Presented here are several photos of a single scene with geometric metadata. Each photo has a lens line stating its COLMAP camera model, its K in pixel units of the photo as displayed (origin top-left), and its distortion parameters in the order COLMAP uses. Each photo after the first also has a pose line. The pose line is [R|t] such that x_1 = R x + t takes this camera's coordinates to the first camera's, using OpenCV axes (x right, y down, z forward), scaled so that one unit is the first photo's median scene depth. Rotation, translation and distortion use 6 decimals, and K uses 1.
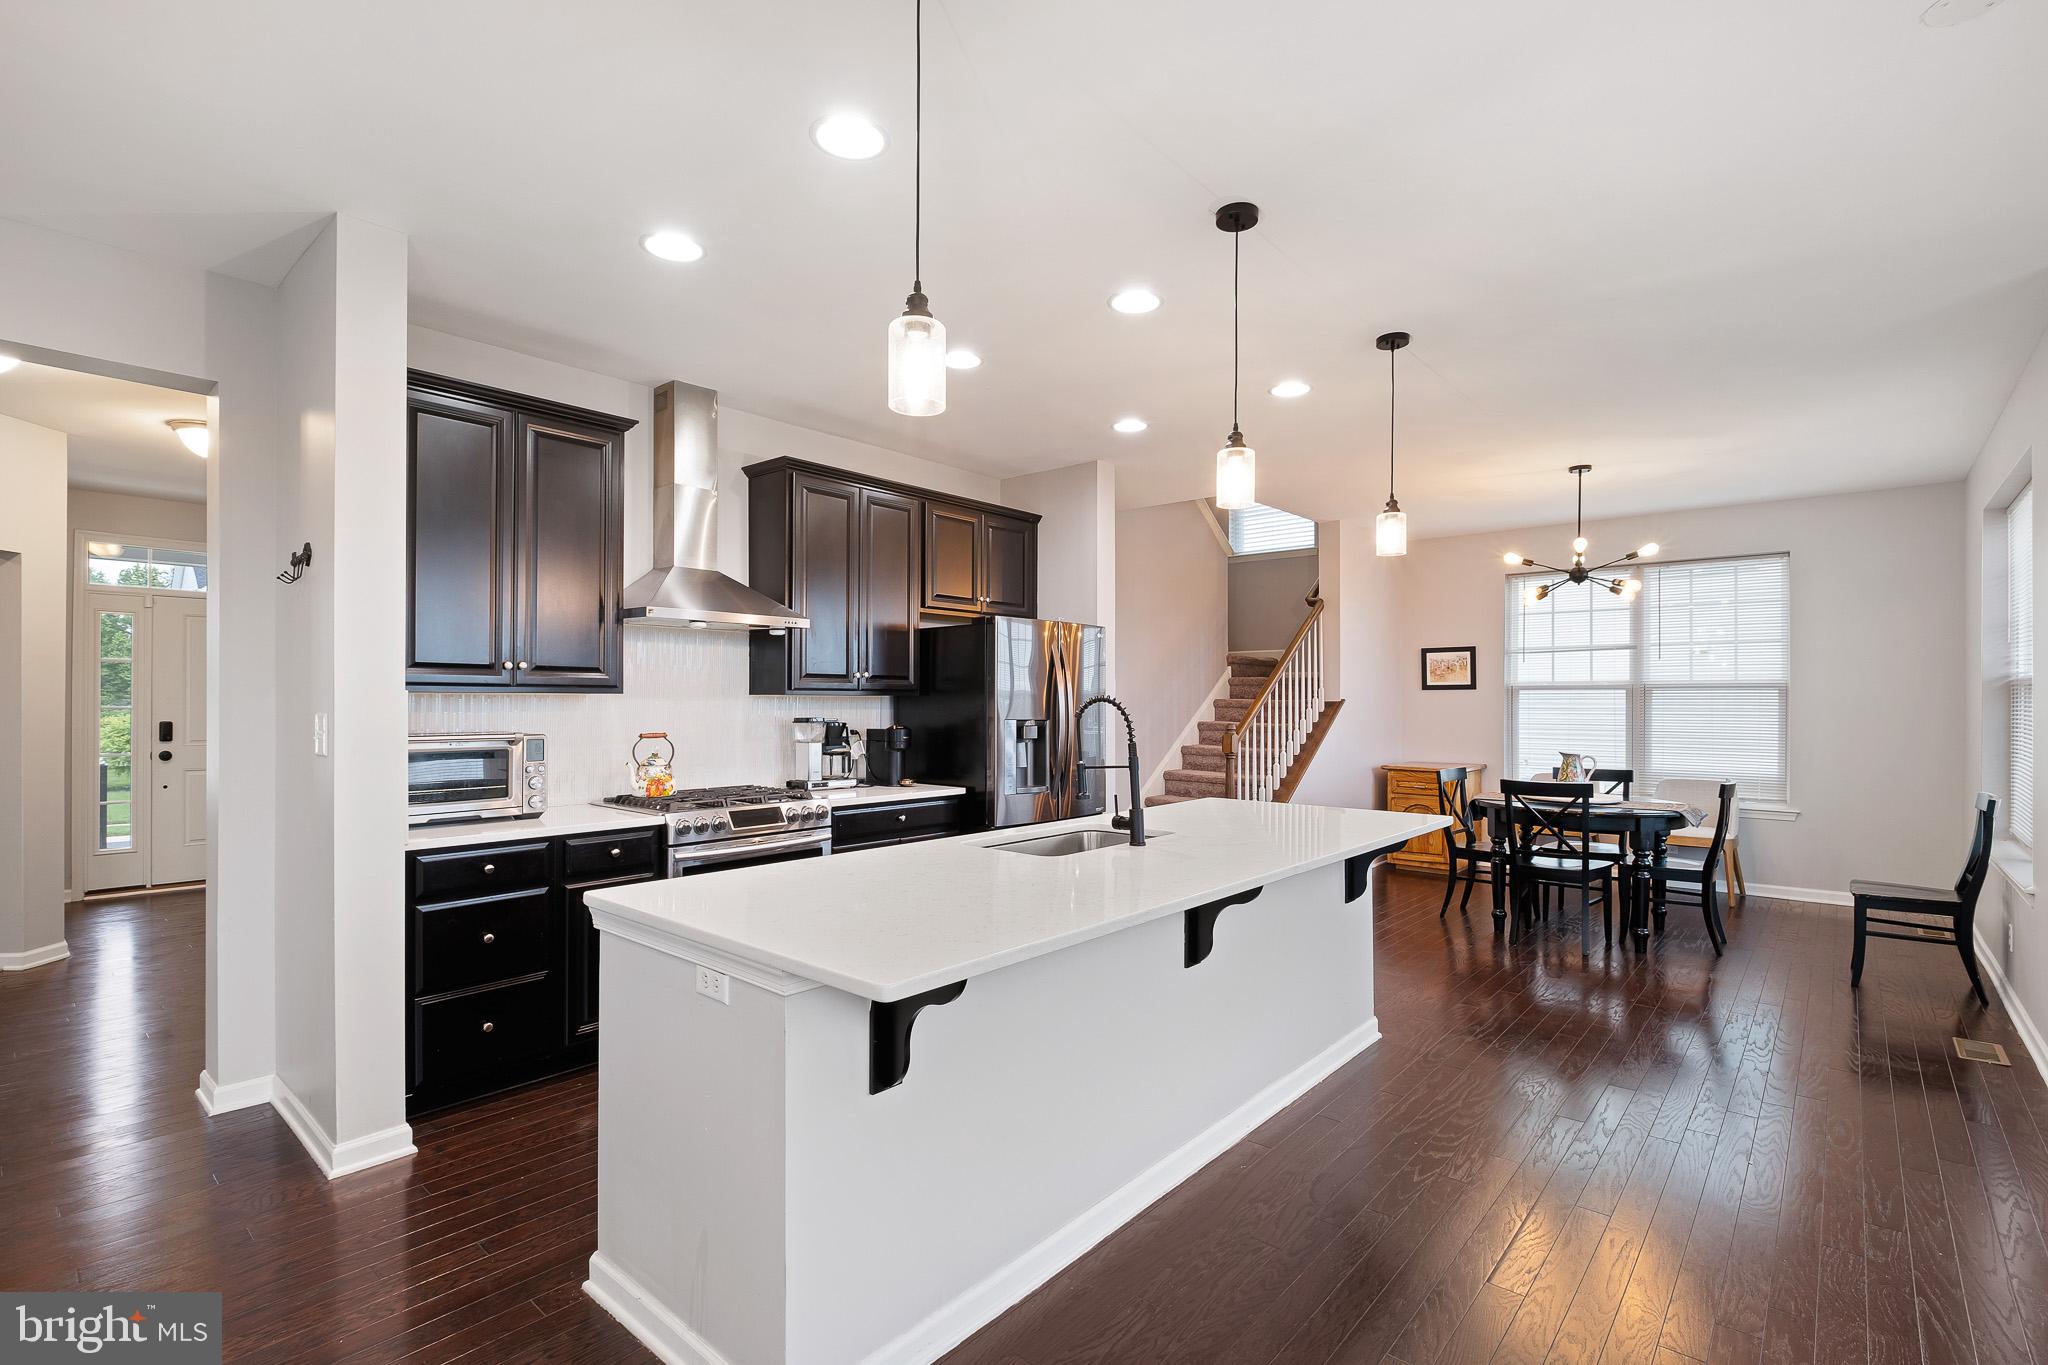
lens RADIAL K [[927.2, 0, 1024.0], [0, 927.2, 711.8], [0, 0, 1]] dist [0.002976, -0.005016]
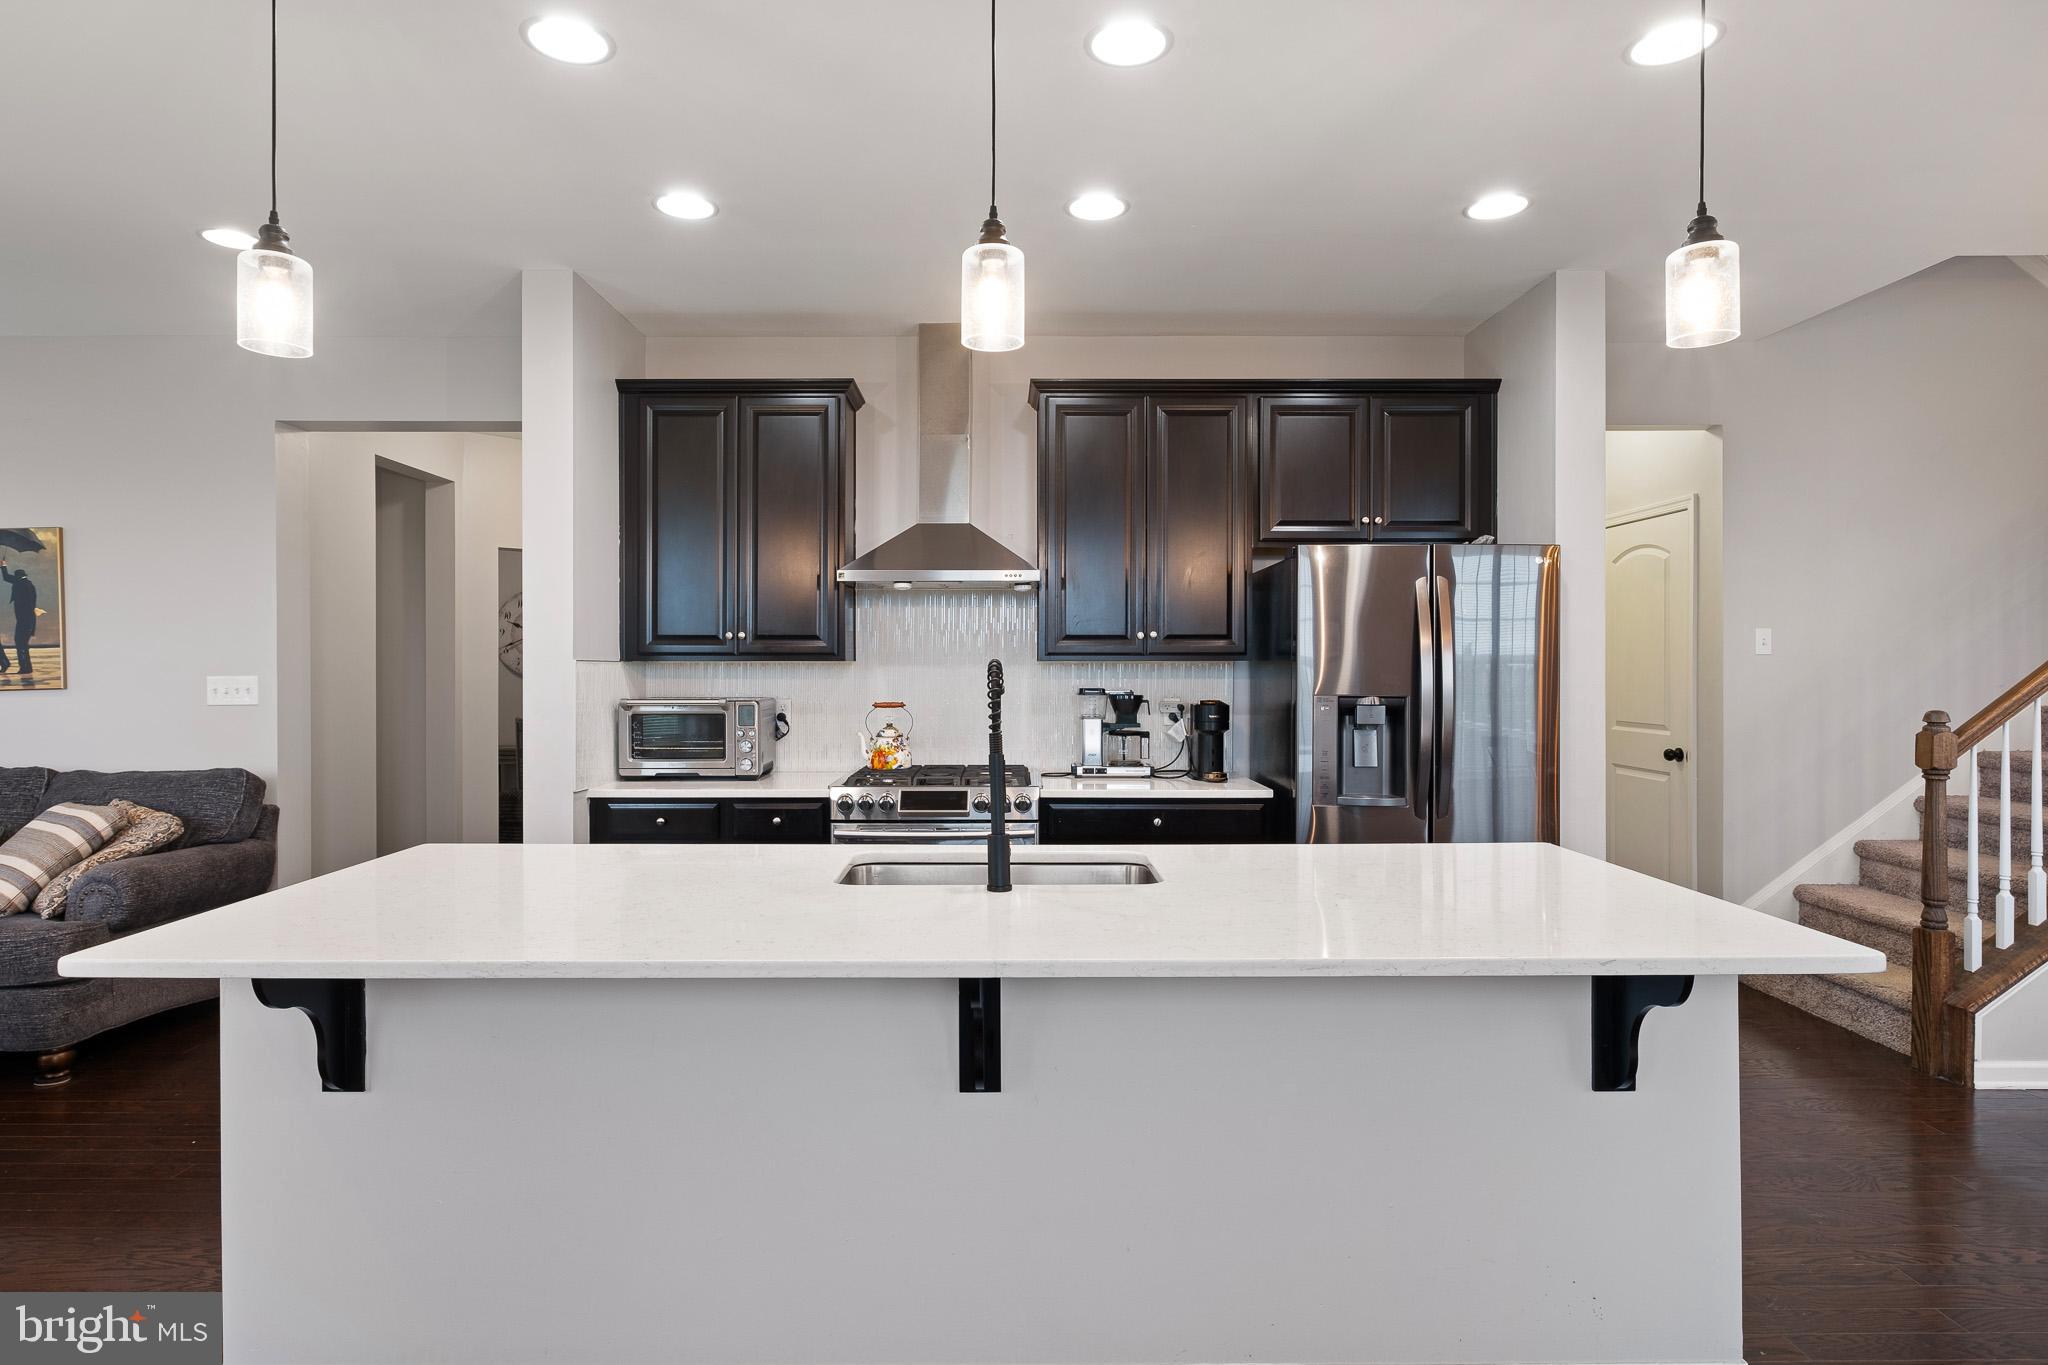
lens RADIAL K [[1070.6, 0, 1013.4], [0, 1070.6, 670.5], [0, 0, 1]] dist [-0.001070, 0.002135]
pose [[0.664928, -0.001219, -0.746907, 0.425764], [-0.007694, 0.999934, -0.008481, -0.001288], [0.746868, 0.011385, 0.664875, 0.309193]]
